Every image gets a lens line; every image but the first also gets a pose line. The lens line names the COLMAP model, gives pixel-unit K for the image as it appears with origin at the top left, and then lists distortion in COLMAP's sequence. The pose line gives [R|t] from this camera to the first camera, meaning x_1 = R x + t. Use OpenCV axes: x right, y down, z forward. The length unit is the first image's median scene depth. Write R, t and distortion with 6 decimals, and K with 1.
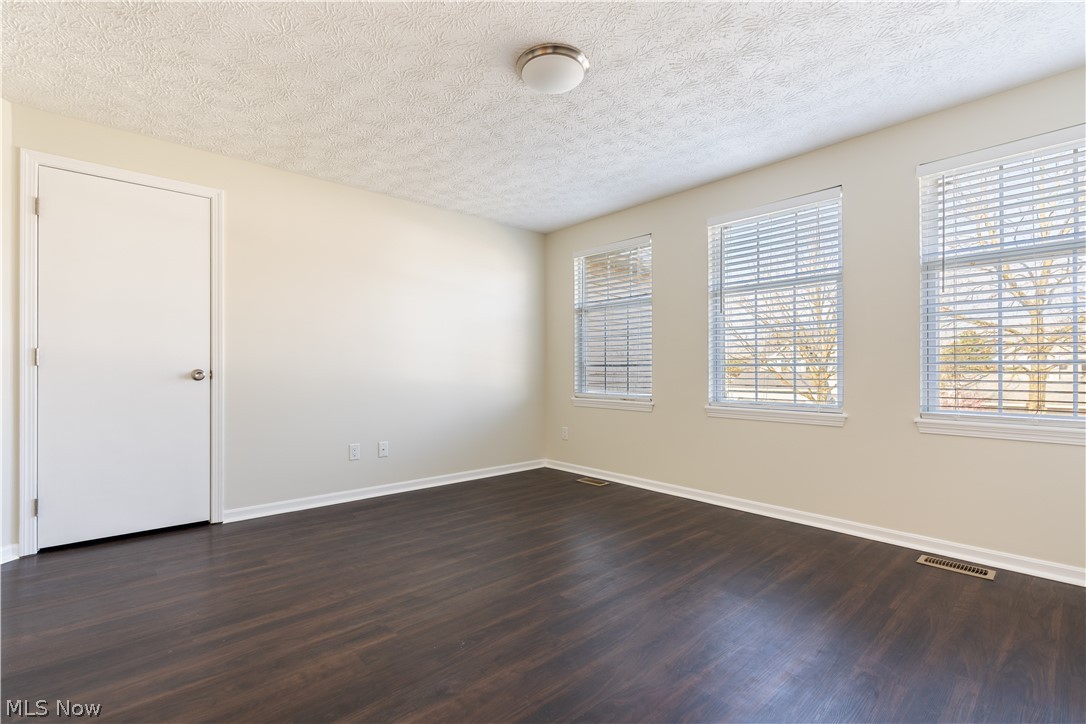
lens RADIAL K [[491.0, 0, 541.6], [0, 491.0, 369.3], [0, 0, 1]] dist [-0.005700, -0.000313]
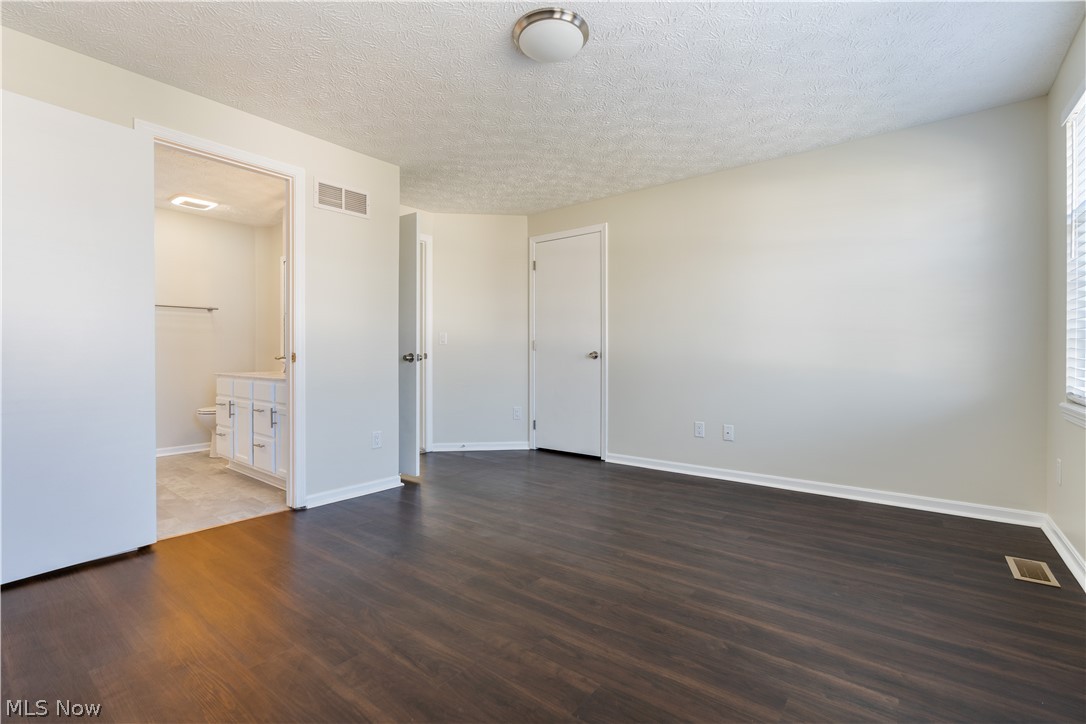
lens RADIAL K [[491.0, 0, 543.6], [0, 491.0, 352.0], [0, 0, 1]] dist [-0.005700, -0.000313]
pose [[0.171378, -0.007937, -0.985173, 0.744702], [0.003644, 0.999966, -0.007423, 0.013495], [0.985199, -0.002318, 0.171401, 0.624304]]
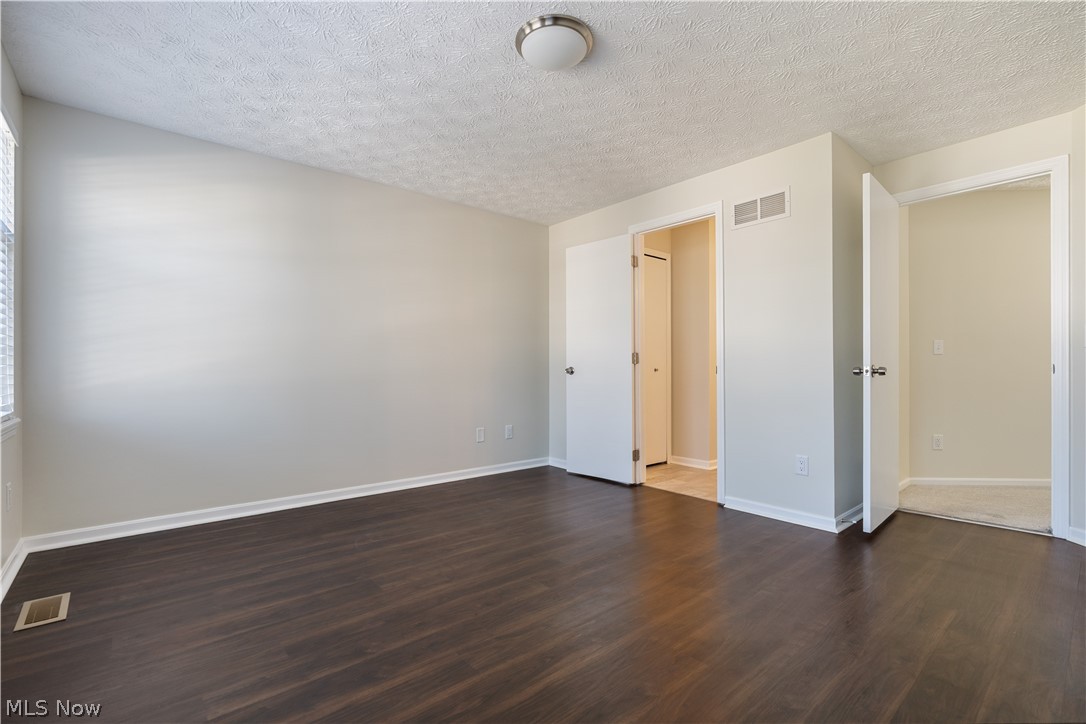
lens RADIAL K [[491.0, 0, 542.9], [0, 491.0, 367.5], [0, 0, 1]] dist [-0.005700, -0.000313]
pose [[-0.999687, -0.000767, 0.025003, 0.020150], [-0.000812, 0.999998, -0.001795, 0.010620], [-0.025001, -0.001815, -0.999686, 1.483196]]
